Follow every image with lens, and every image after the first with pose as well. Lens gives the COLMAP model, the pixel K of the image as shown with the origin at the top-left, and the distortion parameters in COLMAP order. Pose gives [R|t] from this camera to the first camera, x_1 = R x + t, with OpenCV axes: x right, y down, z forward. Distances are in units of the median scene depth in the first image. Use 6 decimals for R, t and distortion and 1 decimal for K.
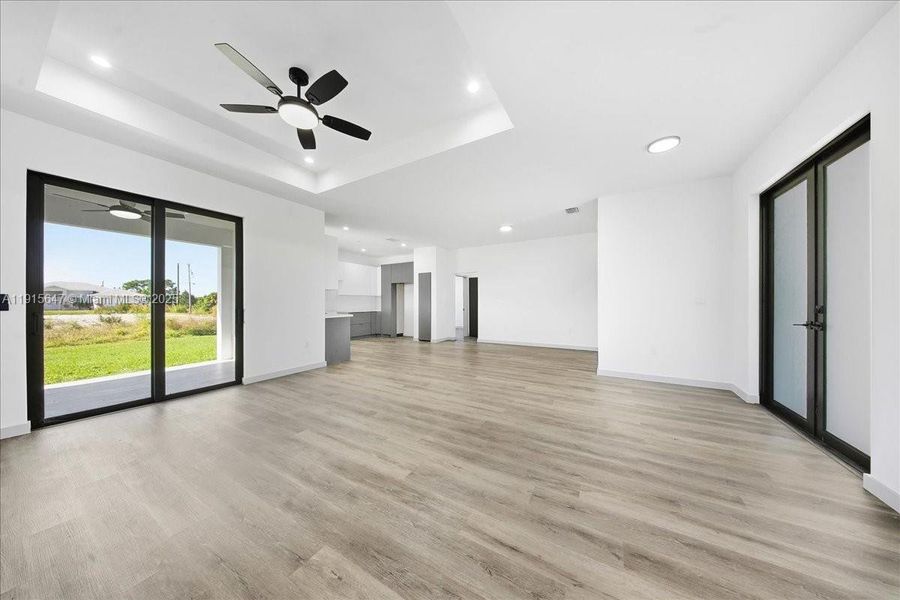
lens RADIAL K [[267.8, 0, 450.1], [0, 267.8, 304.1], [0, 0, 1]] dist [0.006388, -0.003192]
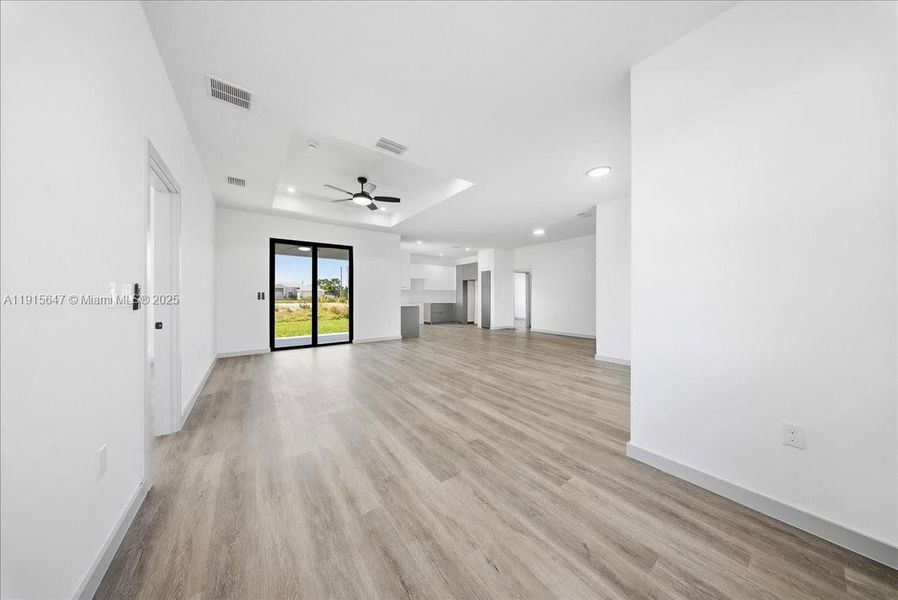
lens RADIAL K [[266.1, 0, 452.2], [0, 266.1, 297.0], [0, 0, 1]] dist [-0.000329, -0.000024]
pose [[0.920202, 0.003316, -0.391430, 0.238871], [-0.003308, 0.999994, 0.000694, -0.001049], [0.391430, 0.000656, 0.920208, -0.156745]]
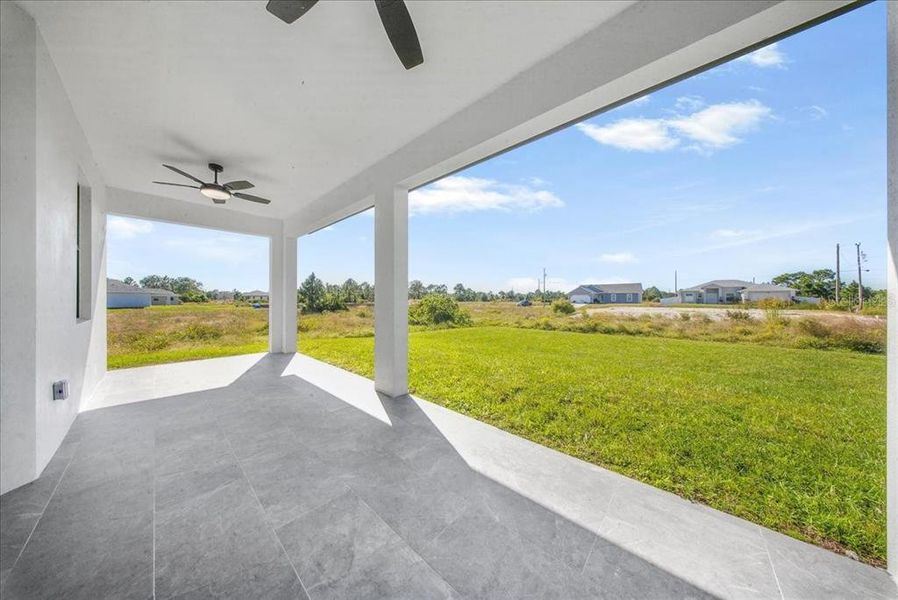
lens RADIAL K [[266.1, 0, 452.2], [0, 266.1, 297.0], [0, 0, 1]] dist [-0.000329, -0.000024]
pose [[-0.195332, -0.005330, -0.980723, -0.492122], [-0.003850, 0.999982, -0.004668, 0.010093], [0.980730, 0.002864, -0.195349, 0.582994]]
